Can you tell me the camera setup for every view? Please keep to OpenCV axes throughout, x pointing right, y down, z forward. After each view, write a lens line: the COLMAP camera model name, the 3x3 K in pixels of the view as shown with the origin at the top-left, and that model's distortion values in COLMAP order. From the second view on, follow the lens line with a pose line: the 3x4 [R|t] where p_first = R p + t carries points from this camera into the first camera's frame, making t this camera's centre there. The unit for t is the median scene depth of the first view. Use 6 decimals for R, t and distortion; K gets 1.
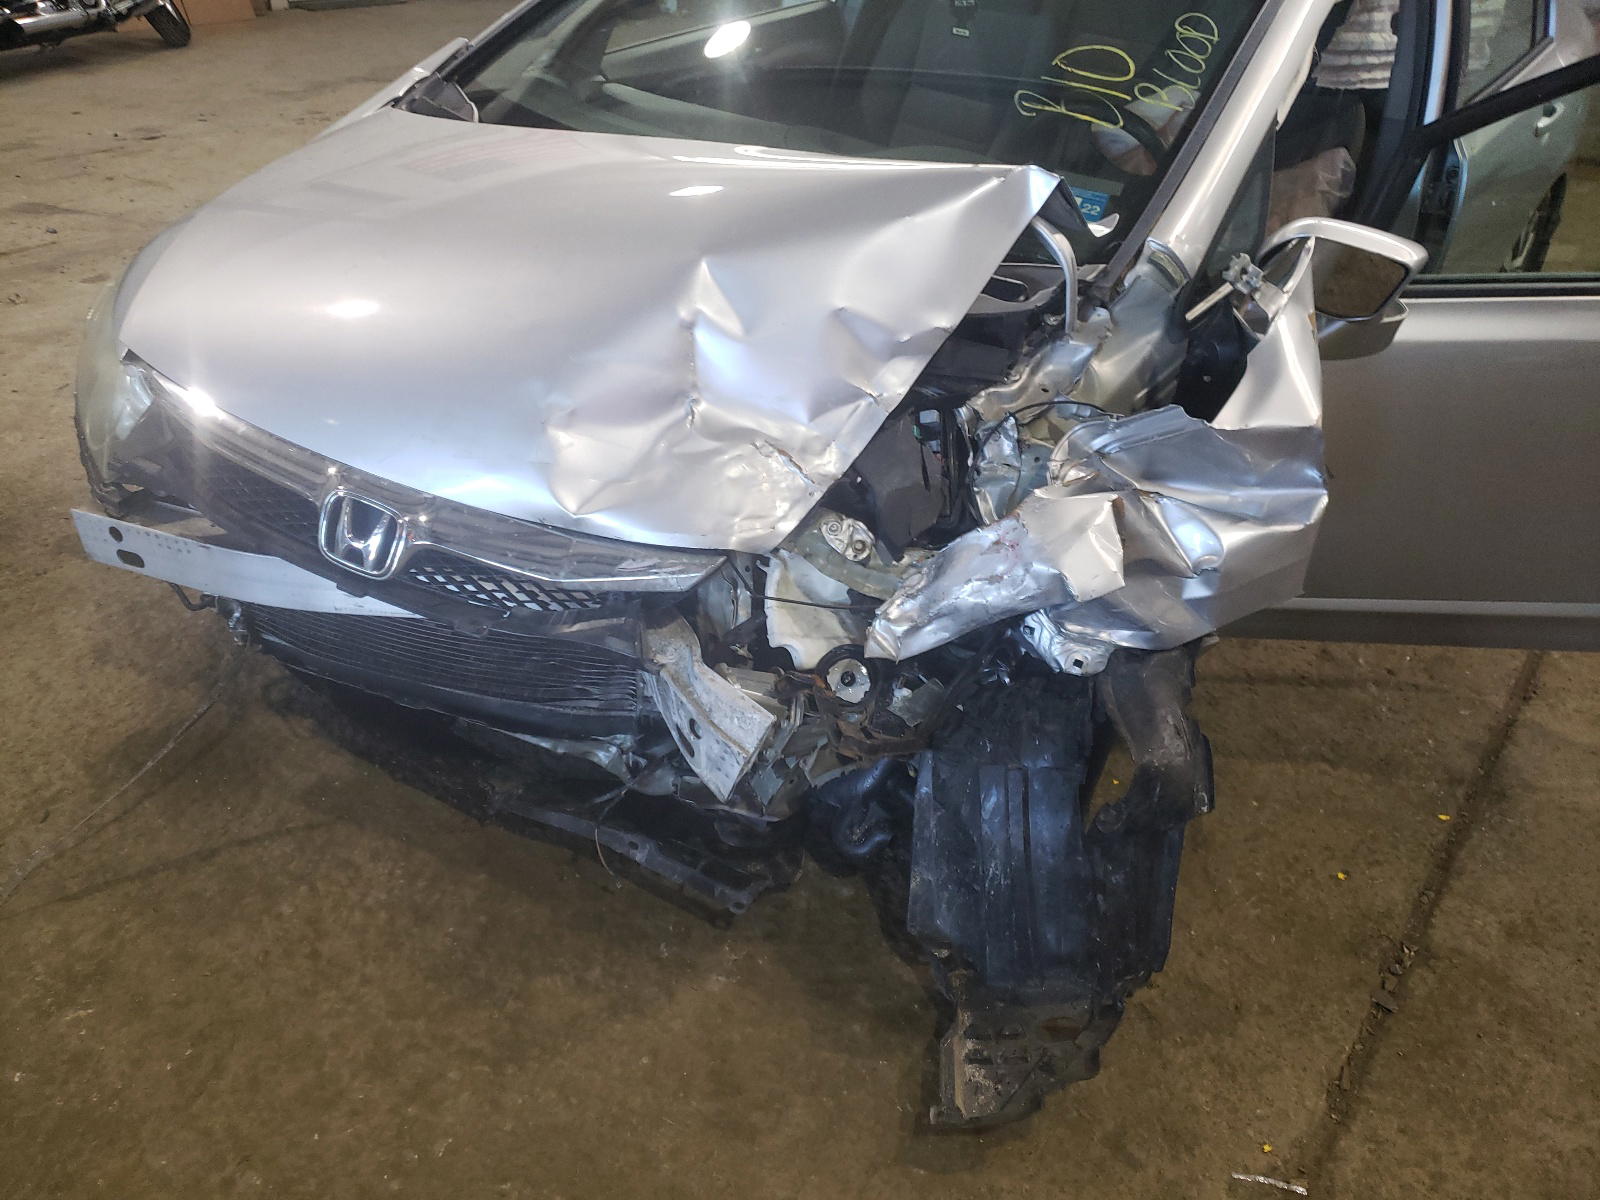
lens RADIAL K [[1260.0, 0, 788.7], [0, 1260.0, 592.6], [0, 0, 1]] dist [0.023852, 0.001199]
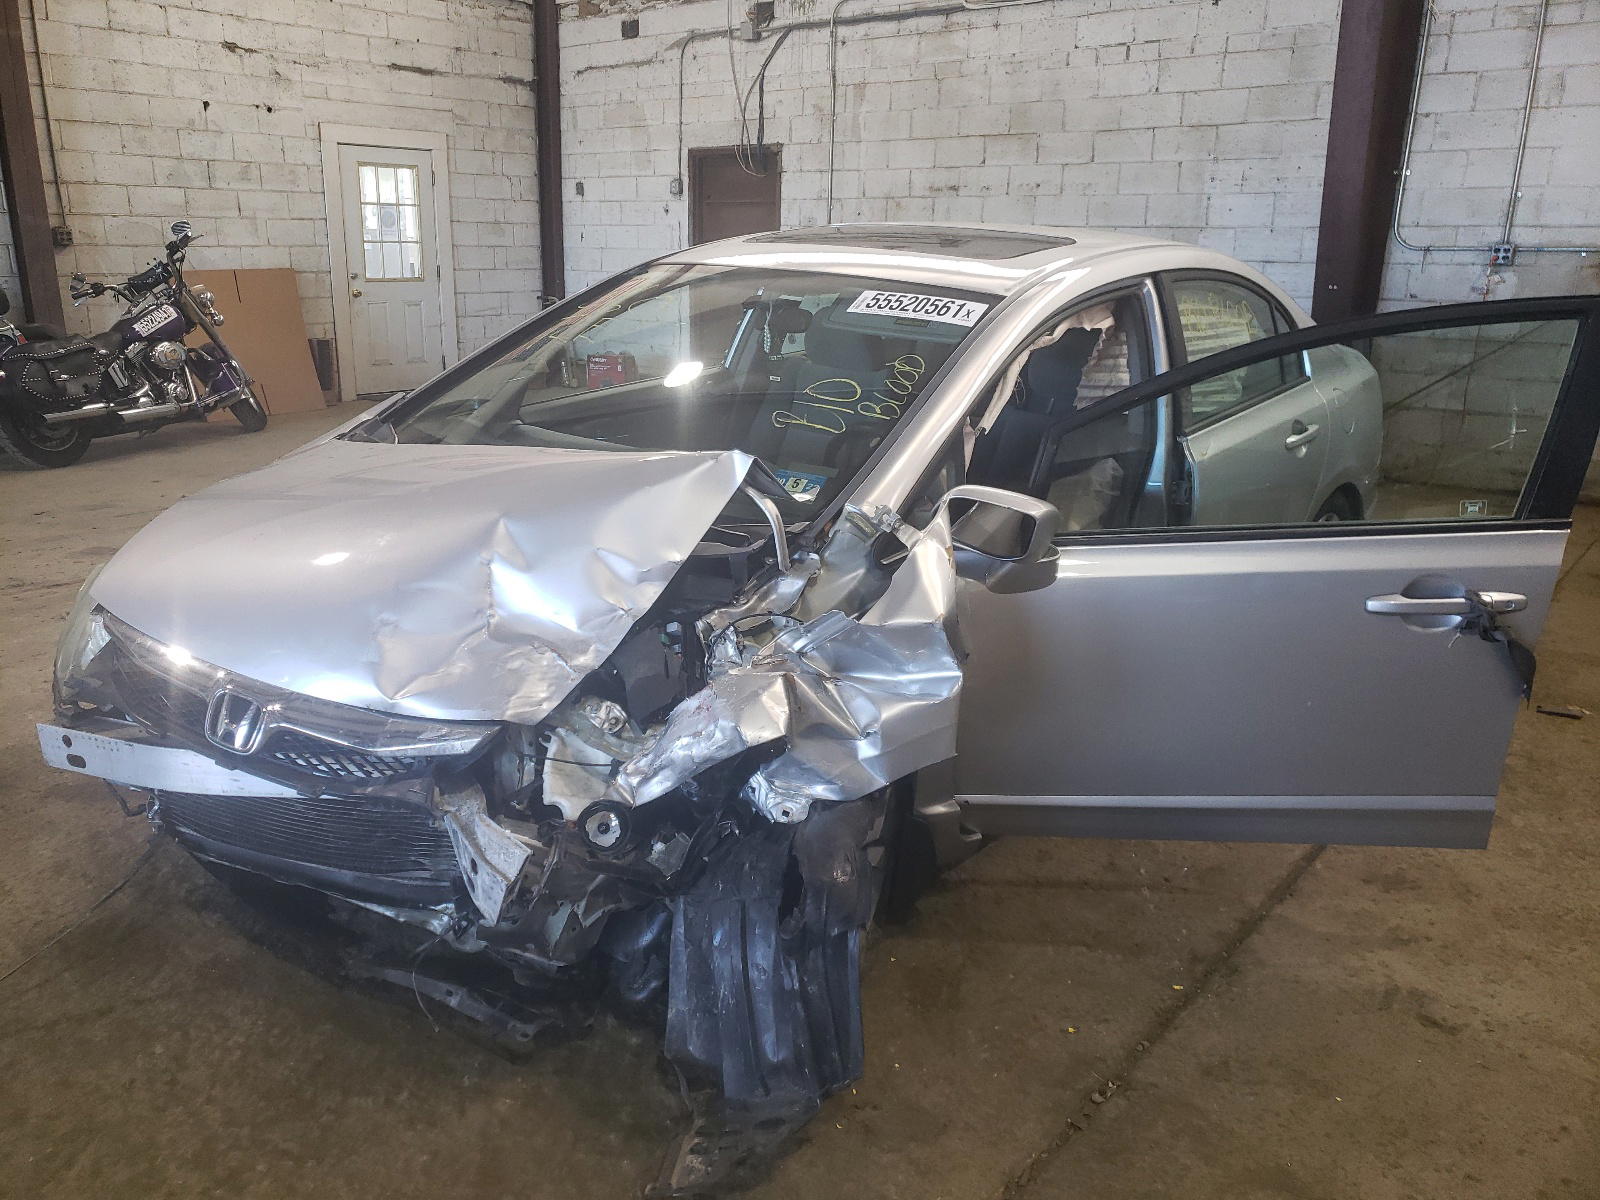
lens RADIAL K [[1260.0, 0, 801.7], [0, 1260.0, 604.1], [0, 0, 1]] dist [0.023852, 0.001199]
pose [[0.998887, -0.021168, -0.042162, 0.283053], [0.009090, 0.963296, -0.268286, 0.179094], [0.046293, 0.267604, 0.962416, -0.254836]]
